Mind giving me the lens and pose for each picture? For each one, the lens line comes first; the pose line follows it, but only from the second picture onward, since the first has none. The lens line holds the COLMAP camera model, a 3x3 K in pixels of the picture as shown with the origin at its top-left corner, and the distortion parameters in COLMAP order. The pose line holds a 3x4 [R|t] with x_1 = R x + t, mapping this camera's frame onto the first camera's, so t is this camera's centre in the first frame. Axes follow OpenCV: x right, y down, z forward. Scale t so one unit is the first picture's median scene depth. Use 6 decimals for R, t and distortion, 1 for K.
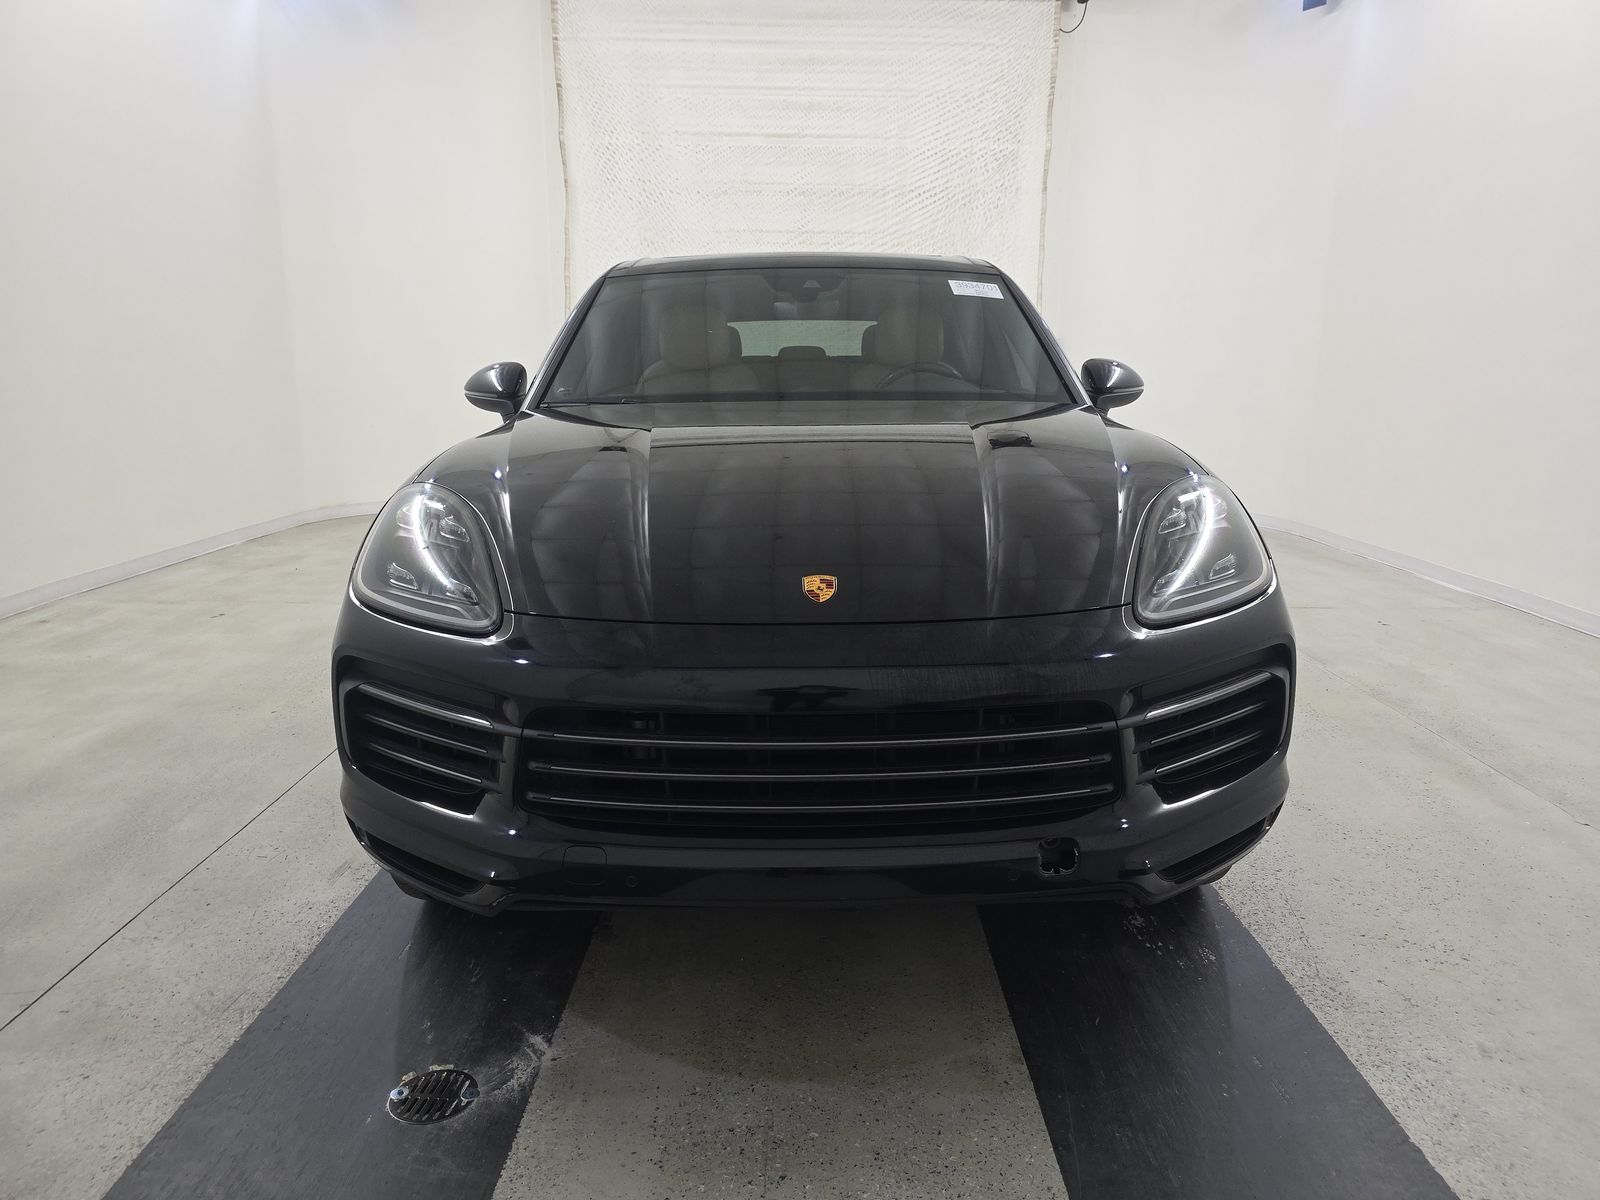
lens RADIAL K [[1071.2, 0, 799.1], [0, 1071.2, 591.2], [0, 0, 1]] dist [0.033159, -0.025544]
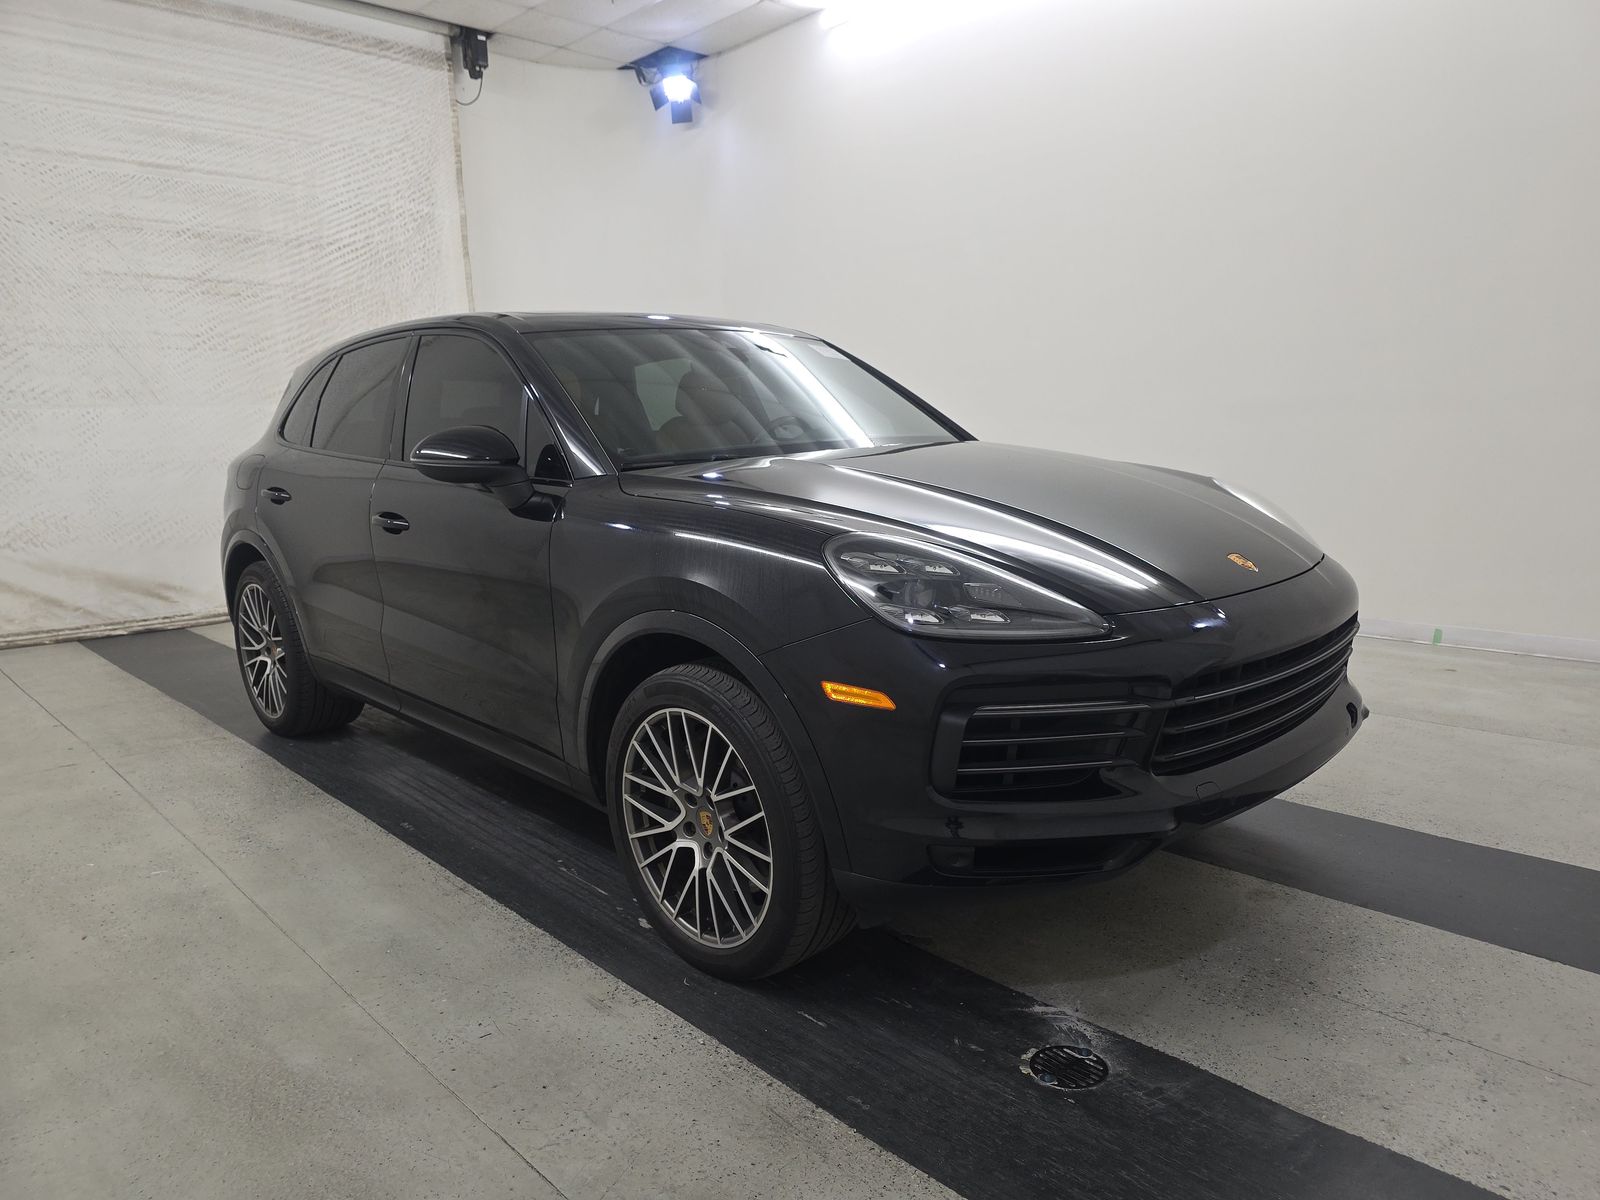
lens RADIAL K [[1089.2, 0, 800.0], [0, 1089.2, 600.0], [0, 0, 1]] dist [0.031109, -0.031096]
pose [[0.728701, -0.136364, 0.671118, -0.276919], [0.170947, 0.985173, 0.014562, -0.015567], [-0.663153, 0.104114, 0.741207, 0.067203]]
